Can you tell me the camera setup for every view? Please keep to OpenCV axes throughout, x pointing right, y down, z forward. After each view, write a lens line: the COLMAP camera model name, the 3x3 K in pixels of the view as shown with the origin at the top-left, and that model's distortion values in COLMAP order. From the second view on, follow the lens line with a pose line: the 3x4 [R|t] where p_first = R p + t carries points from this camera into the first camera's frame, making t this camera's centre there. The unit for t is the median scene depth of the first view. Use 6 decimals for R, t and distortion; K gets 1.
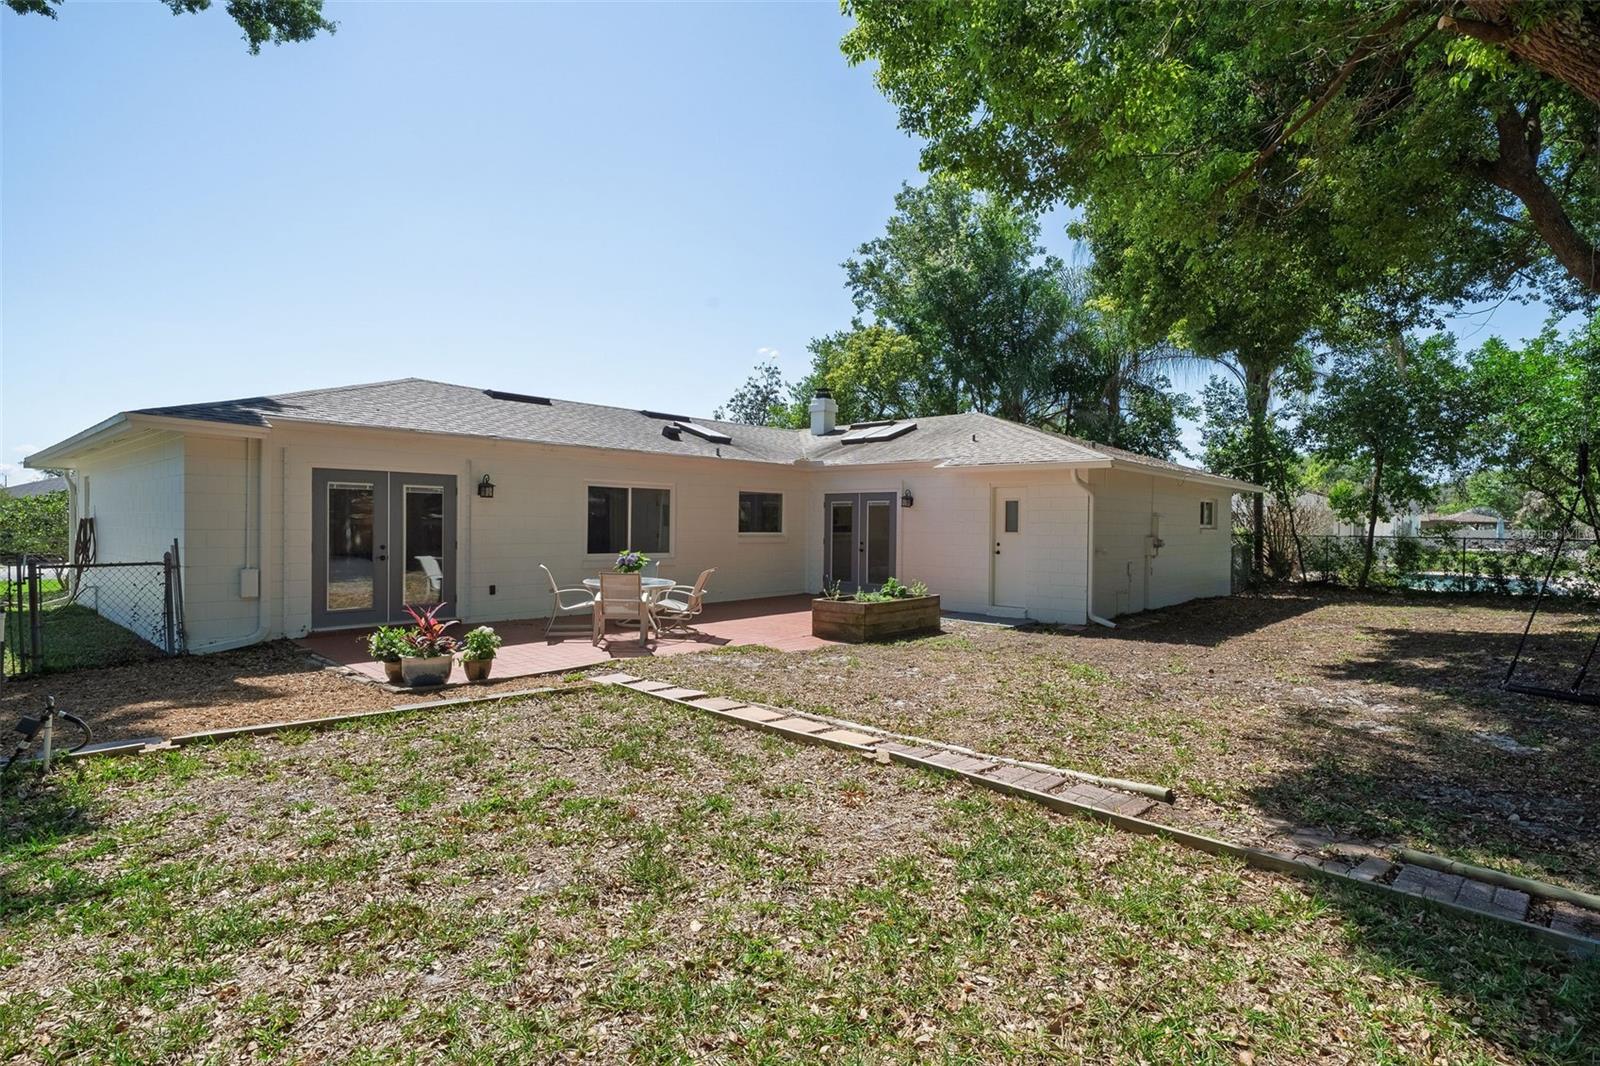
lens RADIAL K [[822.3, 0, 800.0], [0, 822.3, 533.0], [0, 0, 1]] dist [-0.000372, 0.001776]
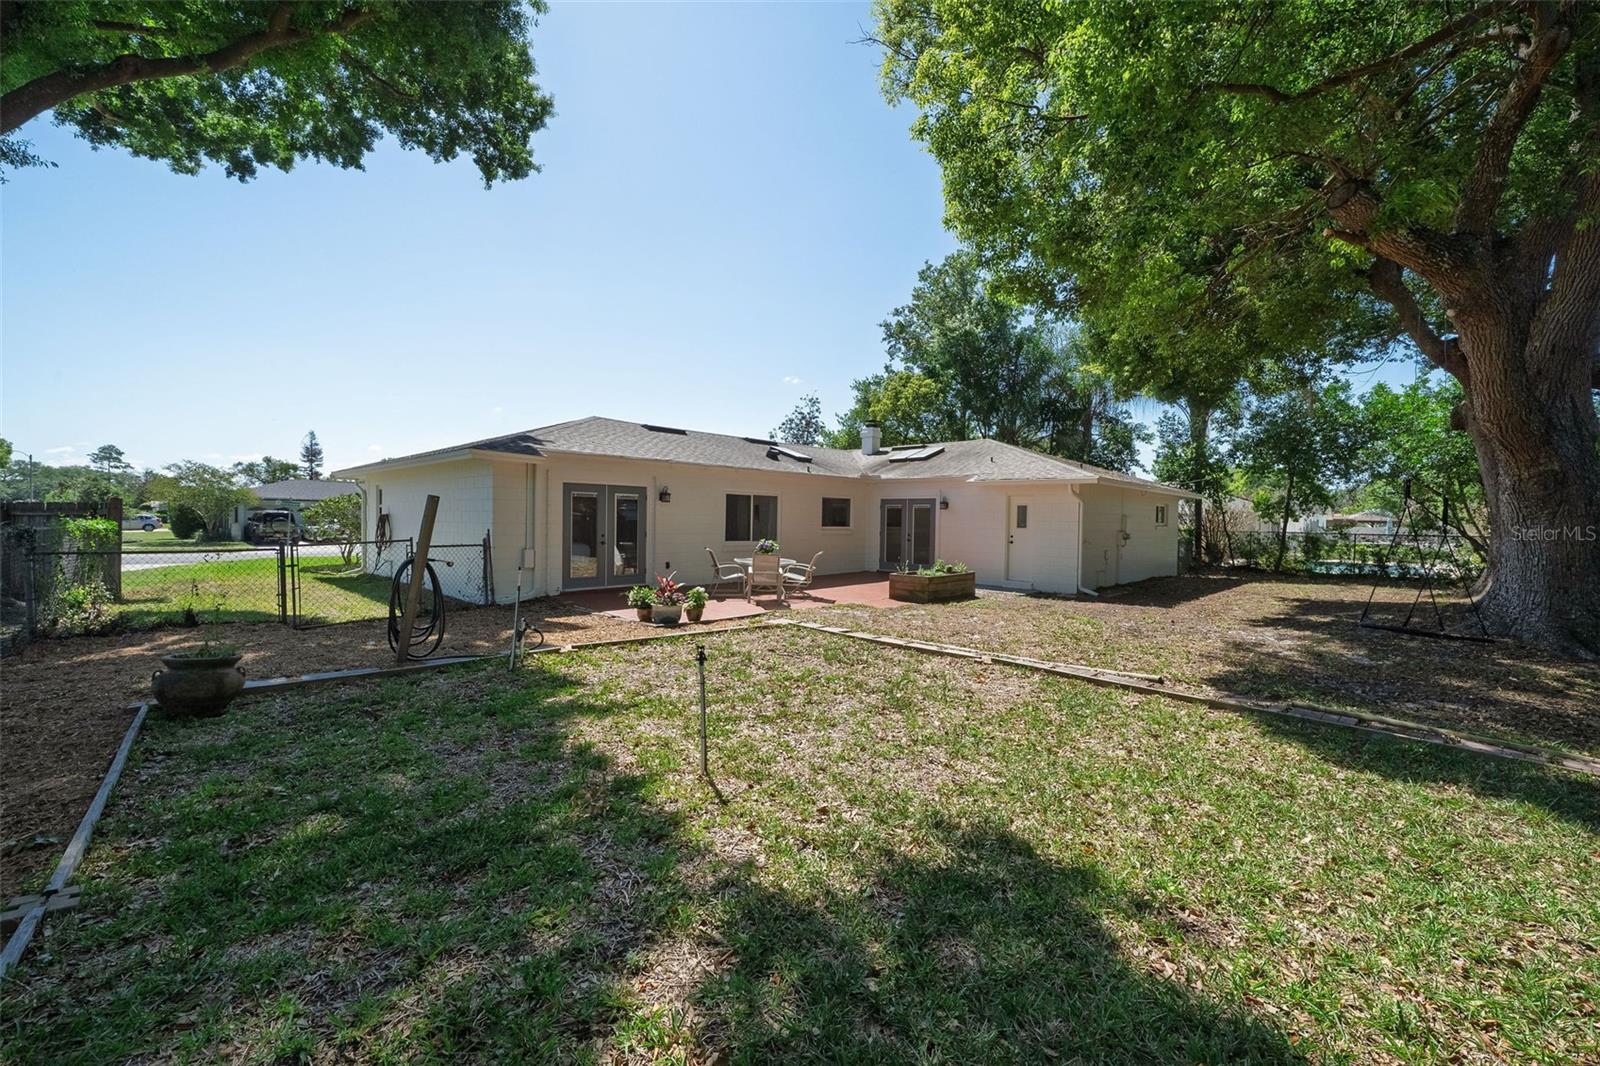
lens RADIAL K [[656.3, 0, 800.0], [0, 656.3, 533.0], [0, 0, 1]] dist [-0.001863, 0.000371]
pose [[0.999499, 0.006429, -0.030997, -0.083910], [-0.006109, 0.999927, 0.010407, -0.001583], [0.031062, -0.010212, 0.999465, -0.126774]]
